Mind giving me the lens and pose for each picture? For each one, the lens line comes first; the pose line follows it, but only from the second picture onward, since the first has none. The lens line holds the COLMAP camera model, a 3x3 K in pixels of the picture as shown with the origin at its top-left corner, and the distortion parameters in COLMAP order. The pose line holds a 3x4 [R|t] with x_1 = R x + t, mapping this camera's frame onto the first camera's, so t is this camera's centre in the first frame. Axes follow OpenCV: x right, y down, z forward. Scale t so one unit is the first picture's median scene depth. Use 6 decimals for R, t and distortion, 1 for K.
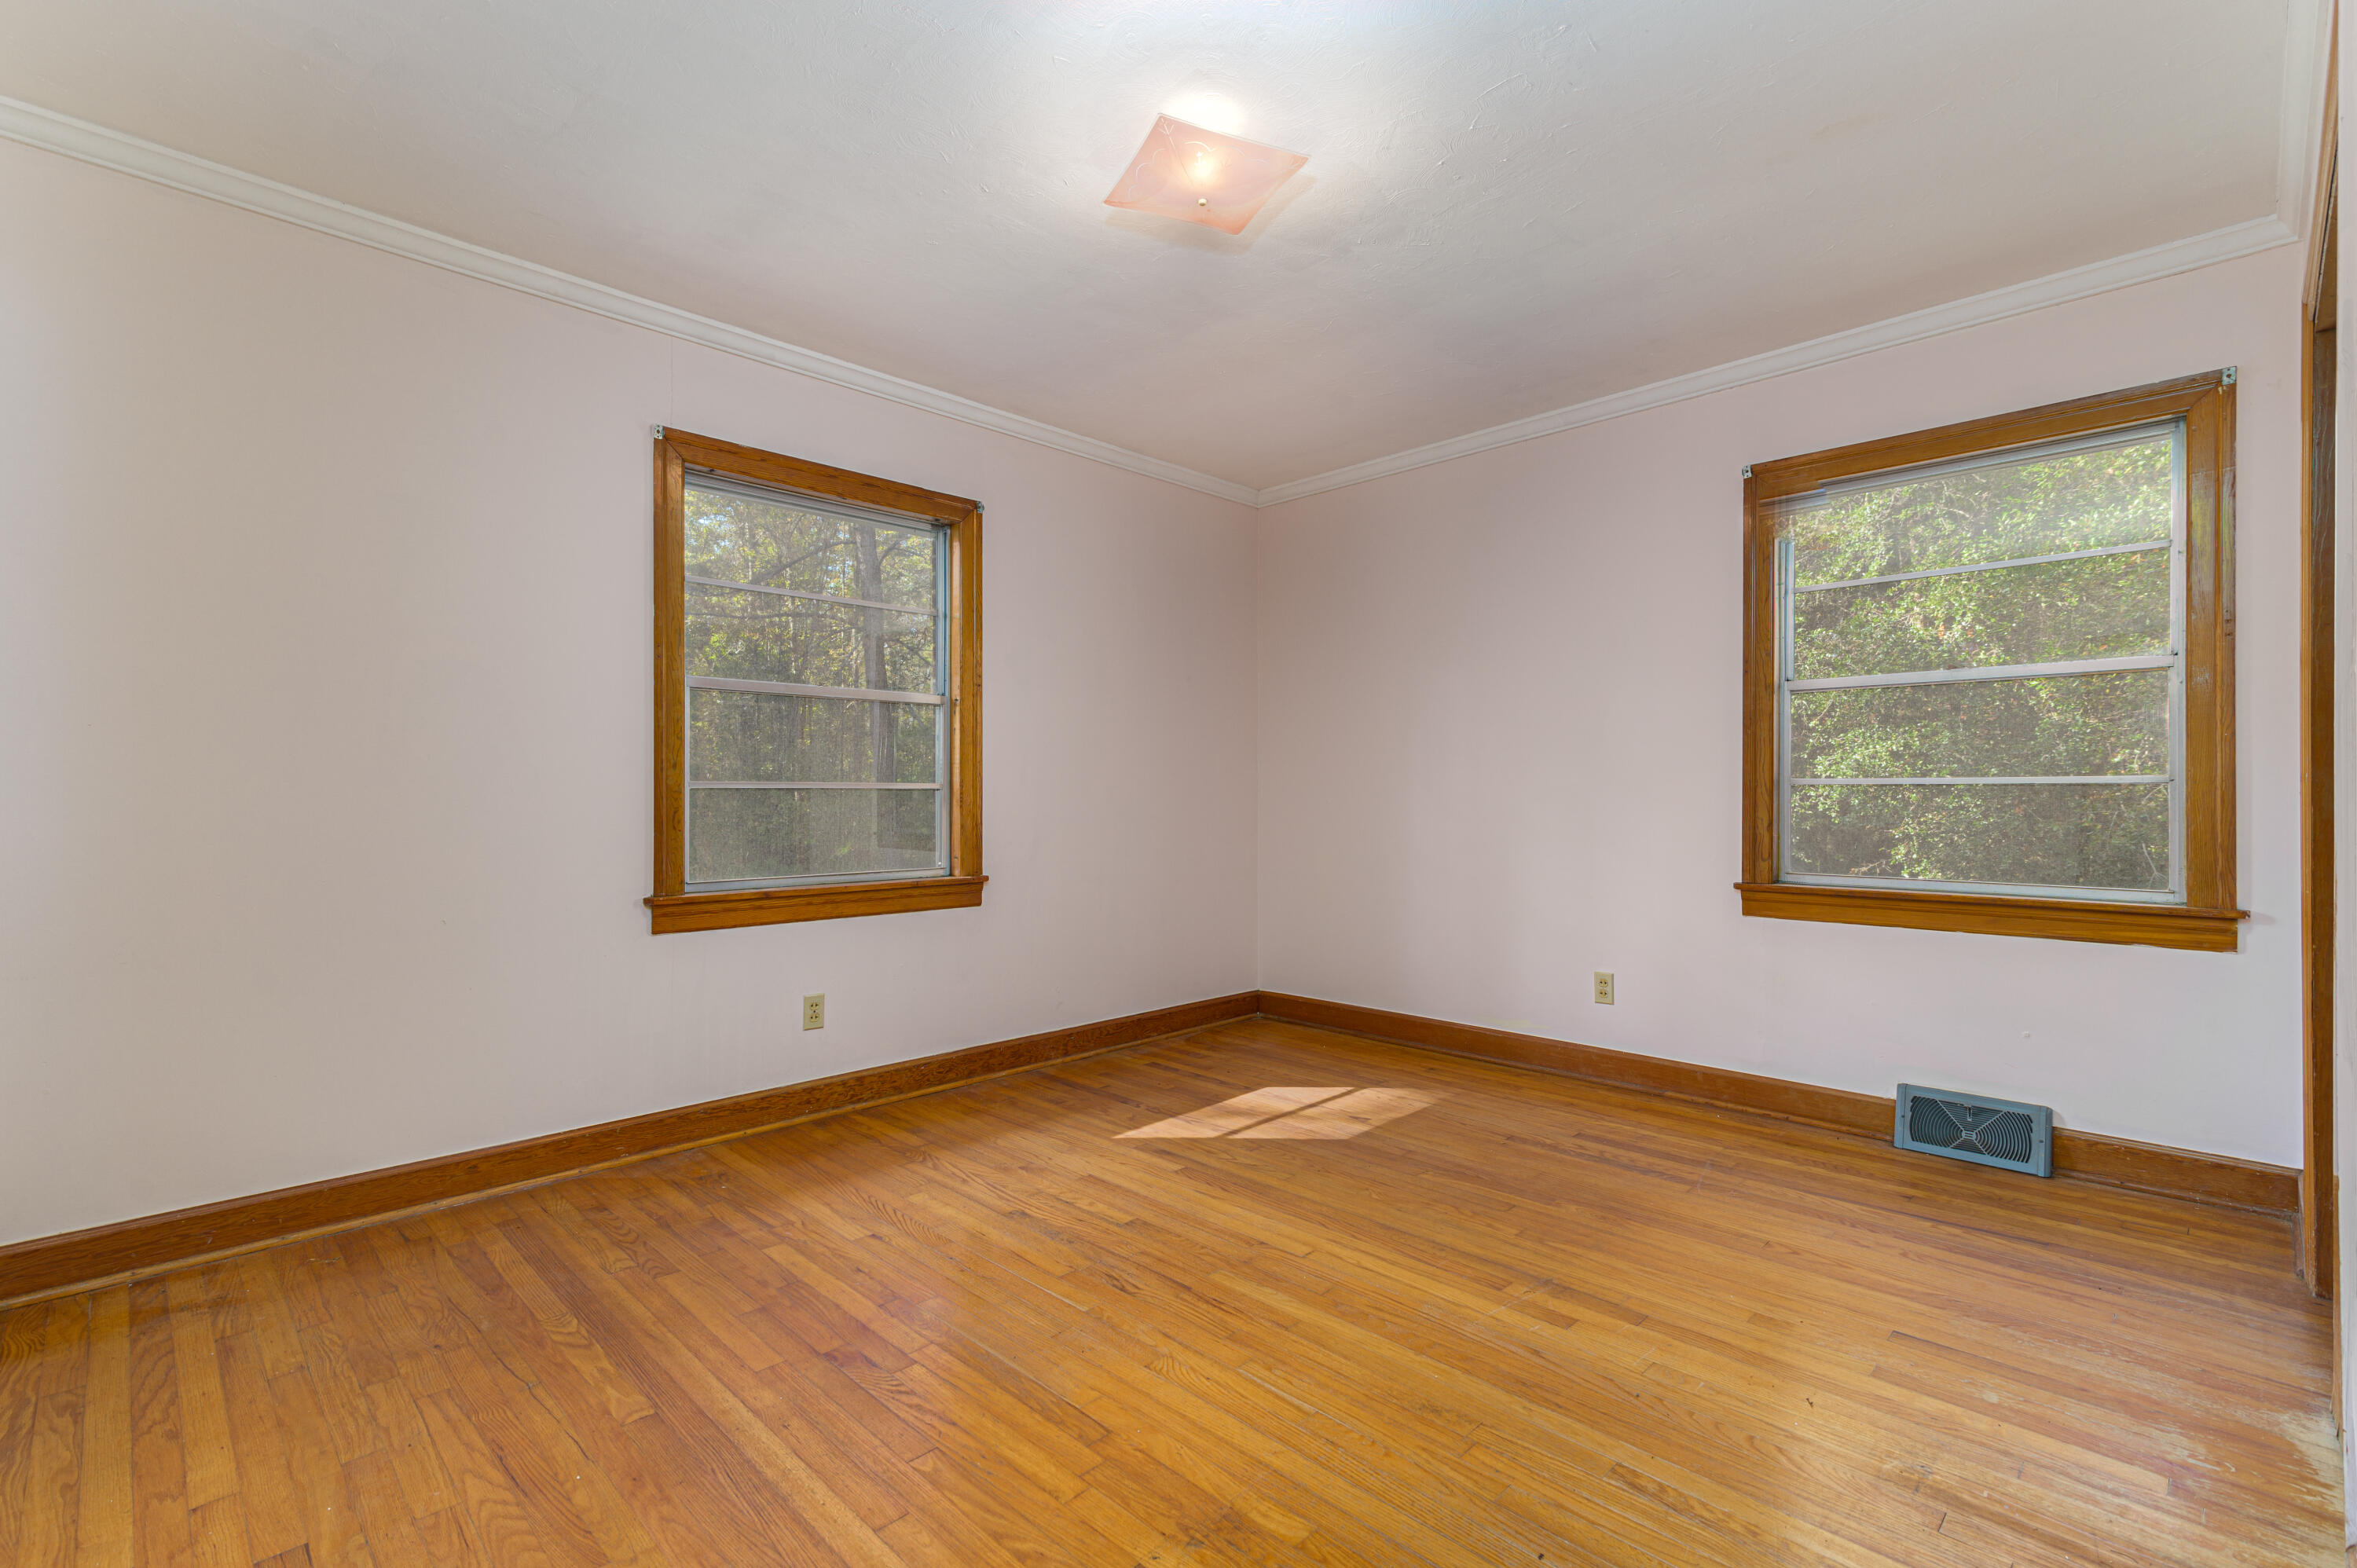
lens RADIAL K [[1070.5, 0, 1181.3], [0, 1070.5, 788.6], [0, 0, 1]] dist [0.005283, -0.000437]
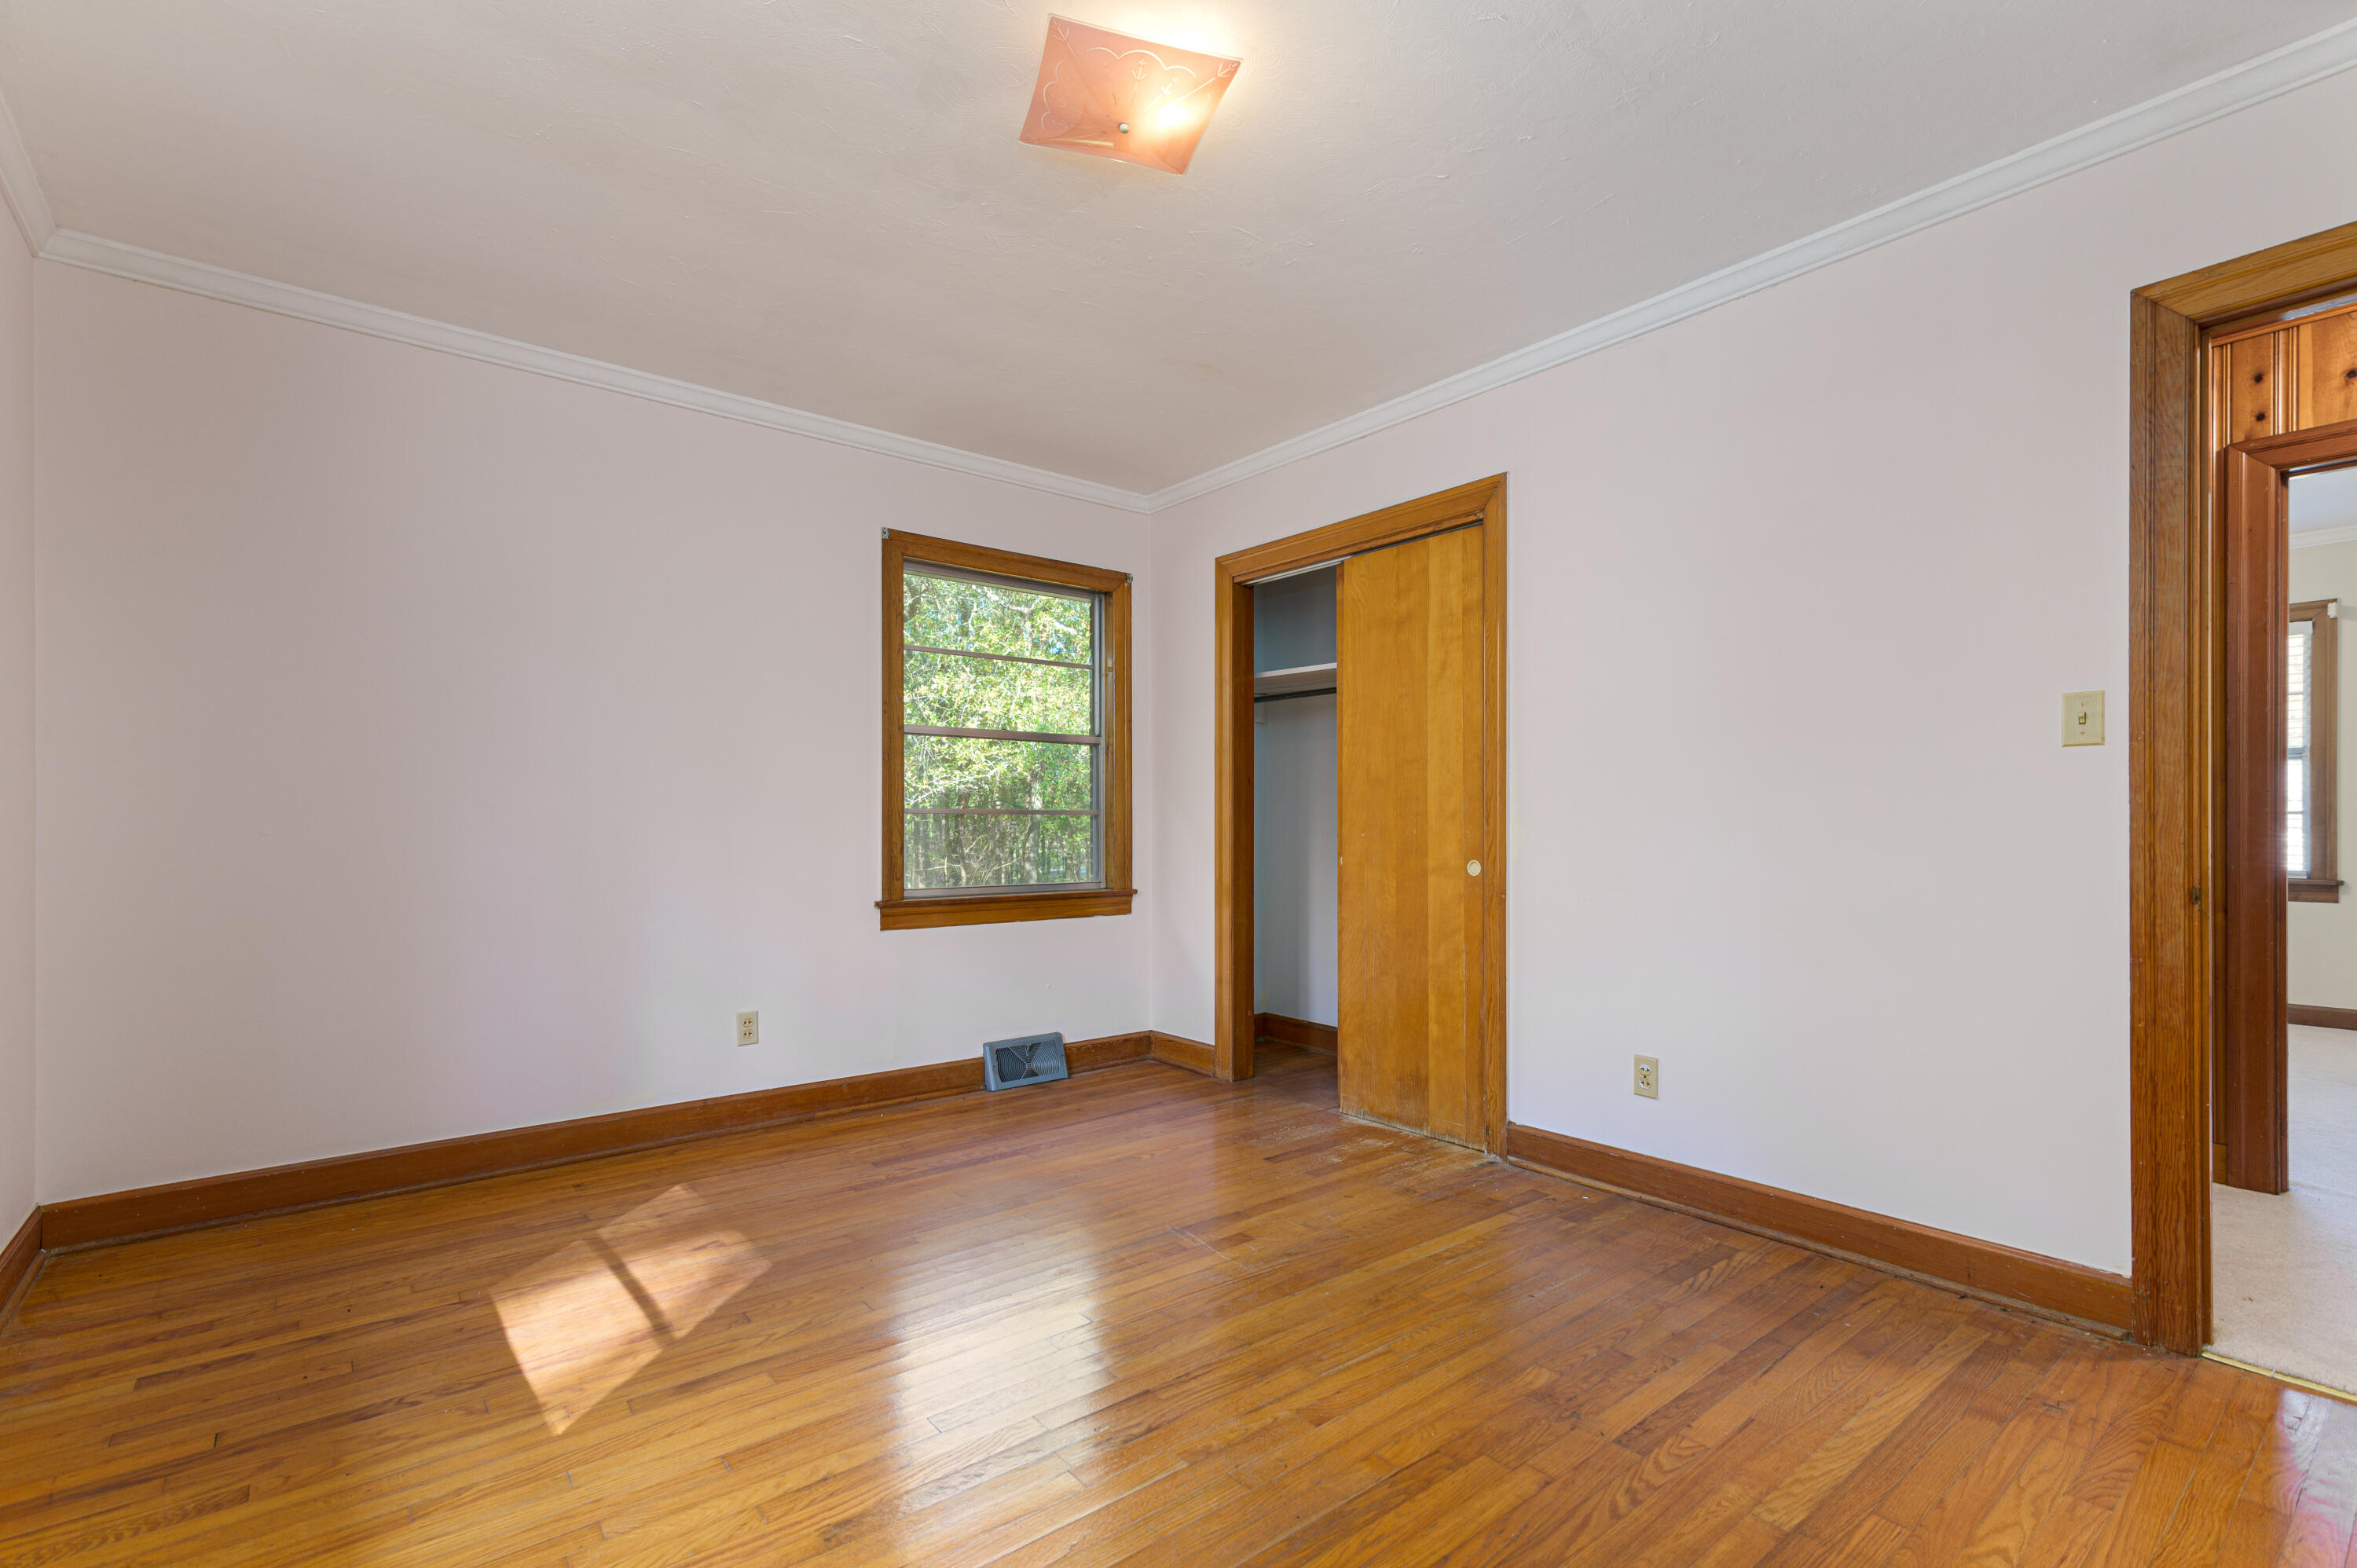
lens RADIAL K [[1070.5, 0, 1191.6], [0, 1070.5, 821.5], [0, 0, 1]] dist [0.005283, -0.000437]
pose [[0.098182, -0.001067, 0.995168, -0.599001], [-0.001332, 0.999998, 0.001204, 0.003828], [-0.995168, -0.001444, 0.098180, 0.620806]]
